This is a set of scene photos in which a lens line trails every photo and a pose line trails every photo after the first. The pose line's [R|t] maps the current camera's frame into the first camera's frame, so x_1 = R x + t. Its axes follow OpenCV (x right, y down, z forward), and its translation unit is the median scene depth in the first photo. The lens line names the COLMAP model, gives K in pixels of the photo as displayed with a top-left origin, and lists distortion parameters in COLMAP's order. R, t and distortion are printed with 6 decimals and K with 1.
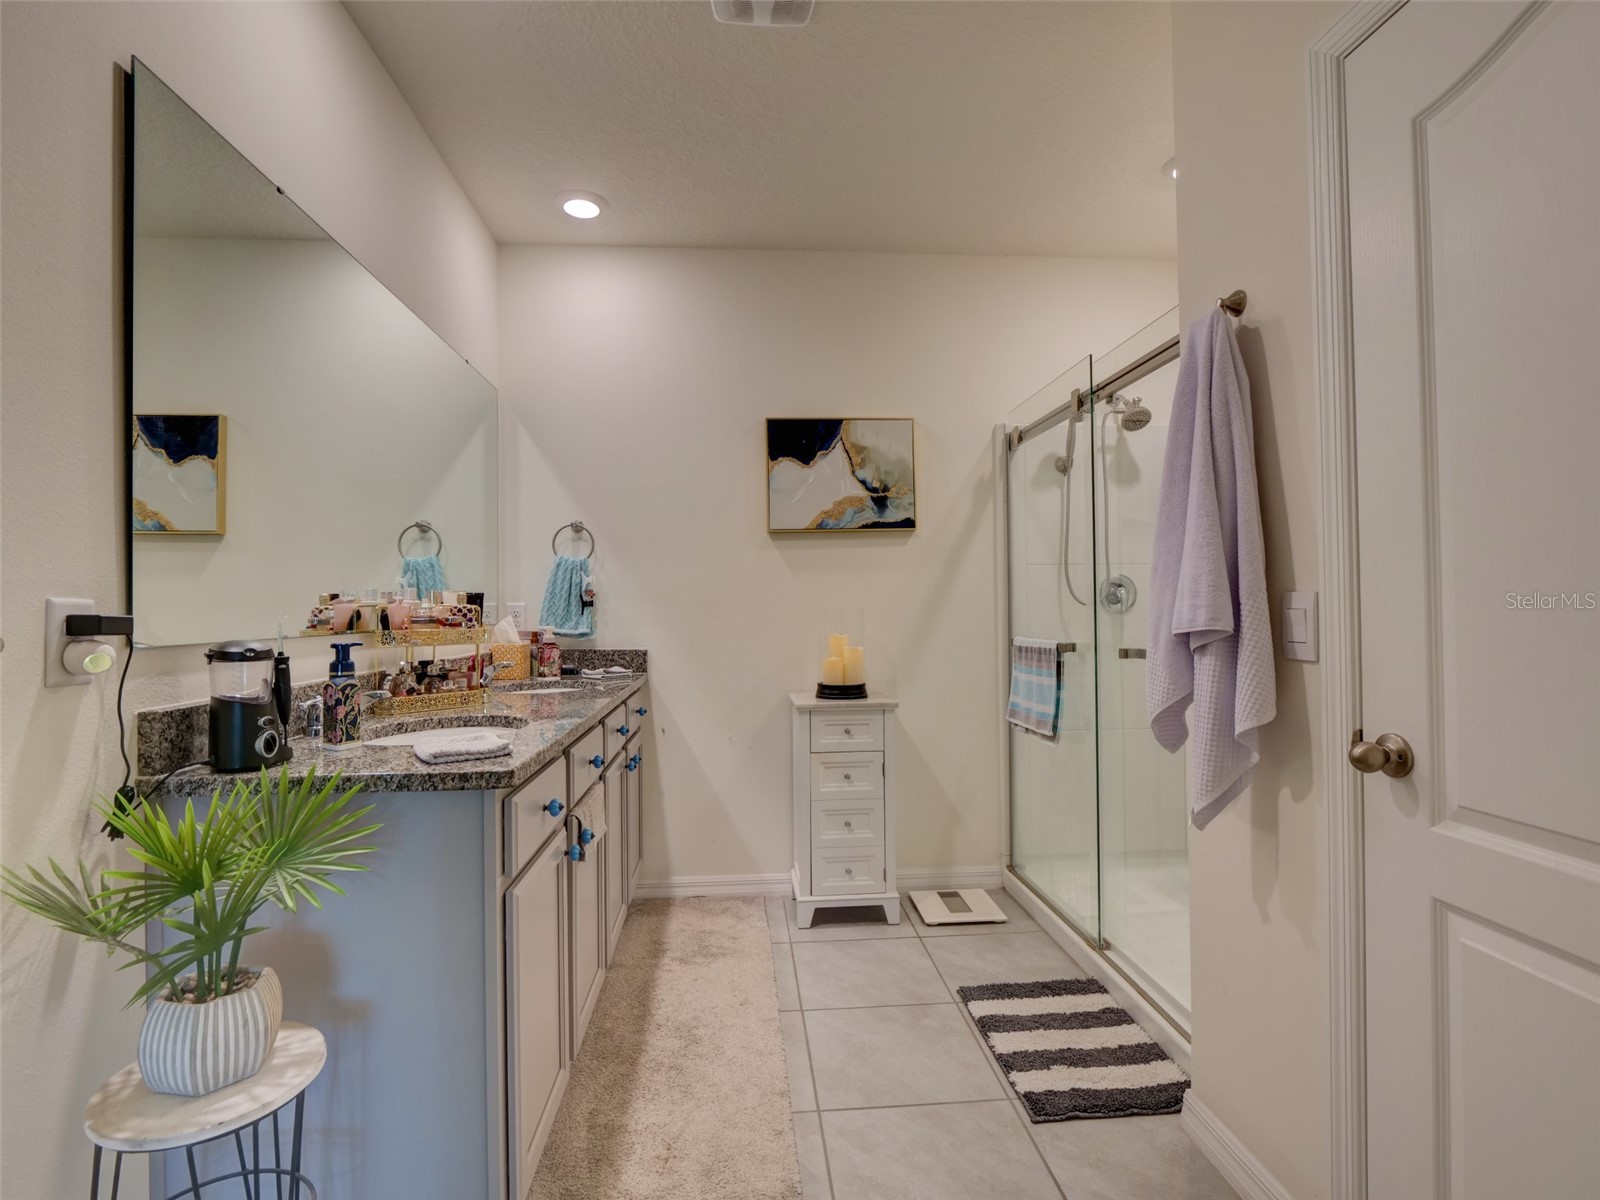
lens RADIAL K [[781.5, 0, 791.5], [0, 781.5, 599.4], [0, 0, 1]] dist [-0.014109, 0.000503]
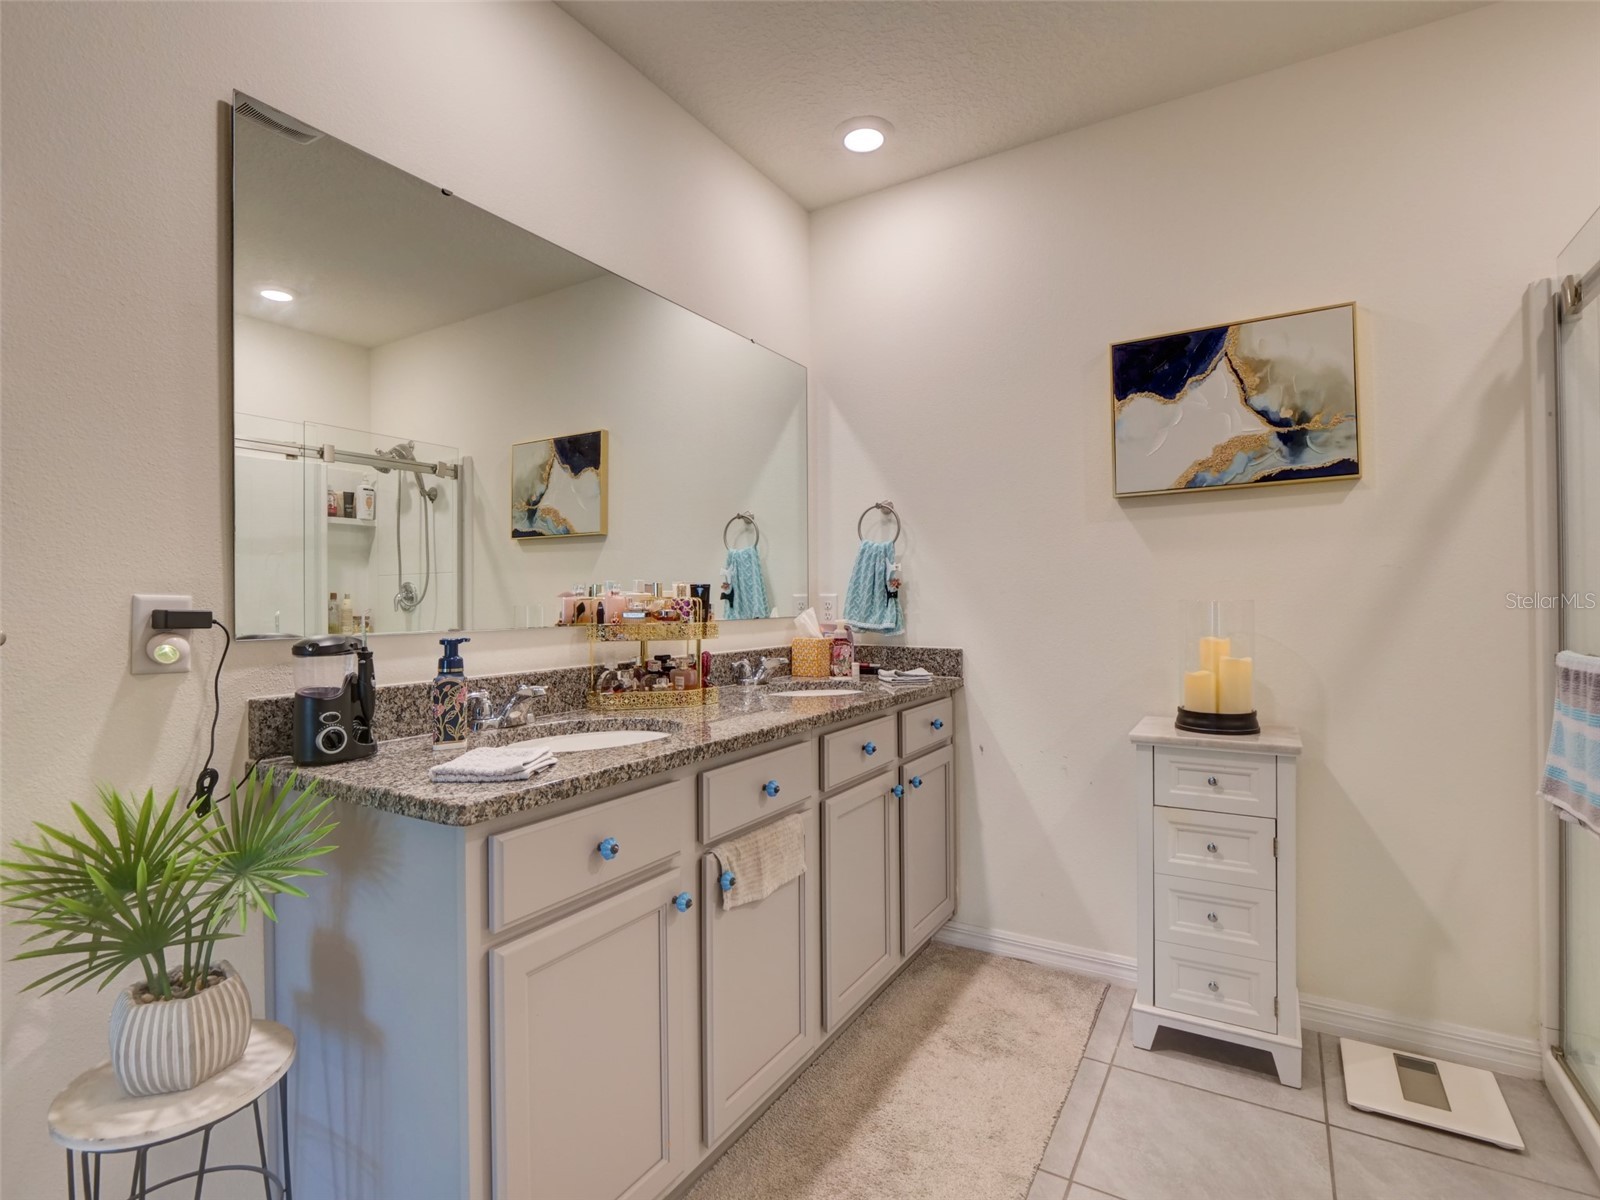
lens RADIAL K [[781.5, 0, 795.8], [0, 781.5, 599.2], [0, 0, 1]] dist [-0.014109, 0.000503]
pose [[0.811641, -0.000006, -0.584157, 0.171704], [0.008057, 0.999905, 0.011185, -0.000087], [0.584102, -0.013785, 0.811563, 0.240064]]
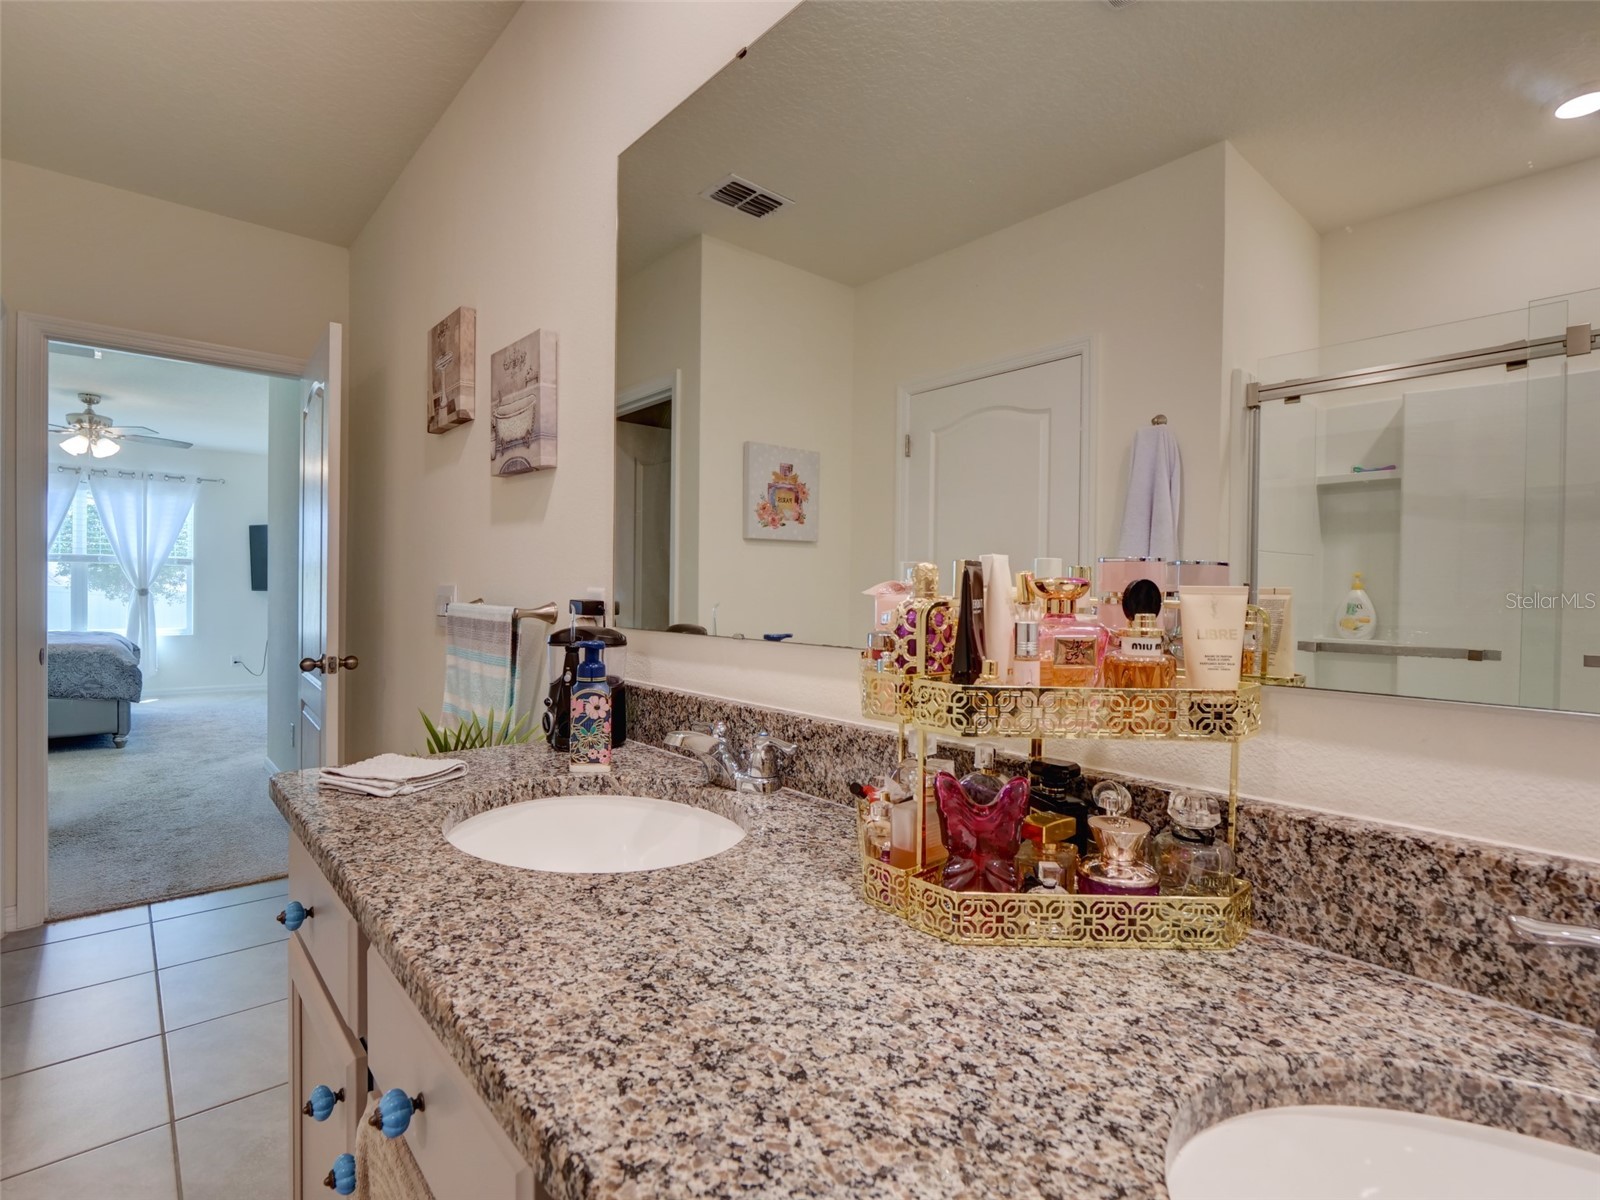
lens RADIAL K [[781.5, 0, 796.6], [0, 781.5, 601.8], [0, 0, 1]] dist [-0.014109, 0.000503]
pose [[-0.795984, 0.027507, -0.604692, -0.131758], [0.016062, 0.999575, 0.024327, 0.000029], [0.605104, 0.009651, -0.796088, 0.892823]]
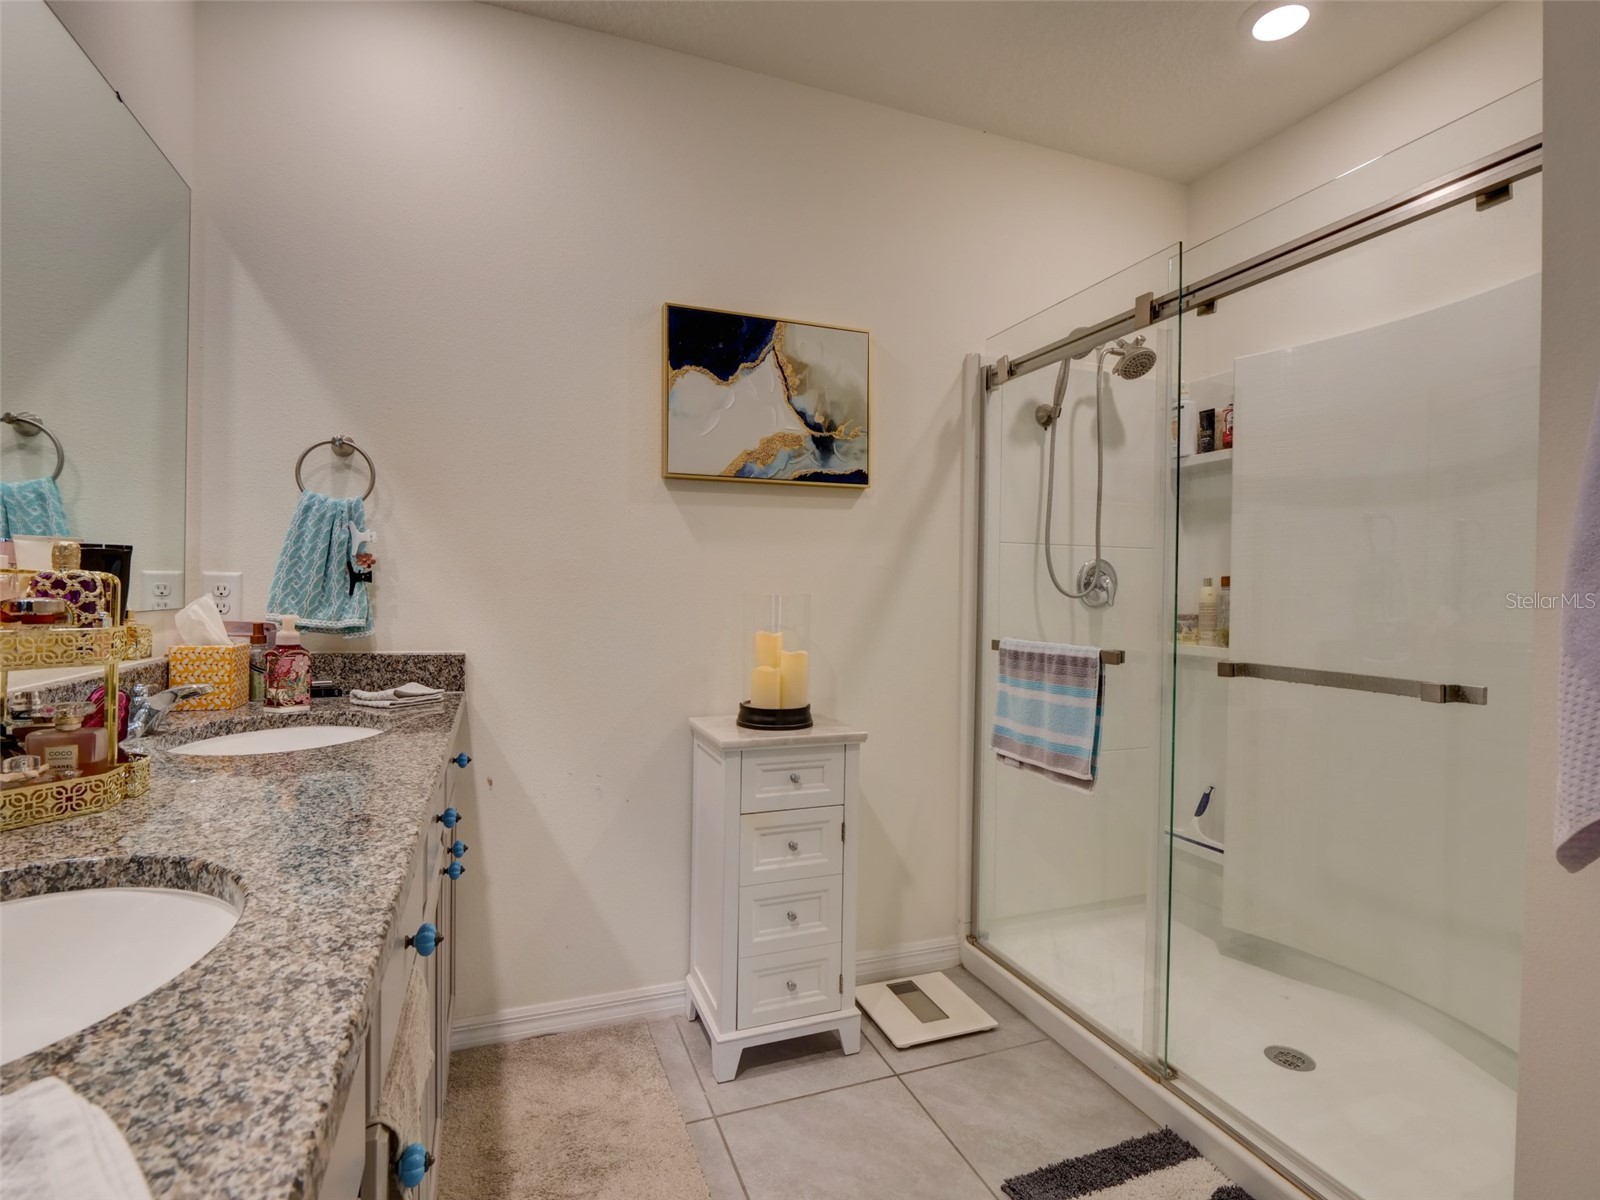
lens RADIAL K [[781.5, 0, 794.3], [0, 781.5, 598.8], [0, 0, 1]] dist [-0.014109, 0.000503]
pose [[0.957859, 0.020748, 0.286490, -0.122660], [-0.027012, 0.999474, 0.017930, 0.002943], [-0.285967, -0.024913, 0.957916, 0.361924]]
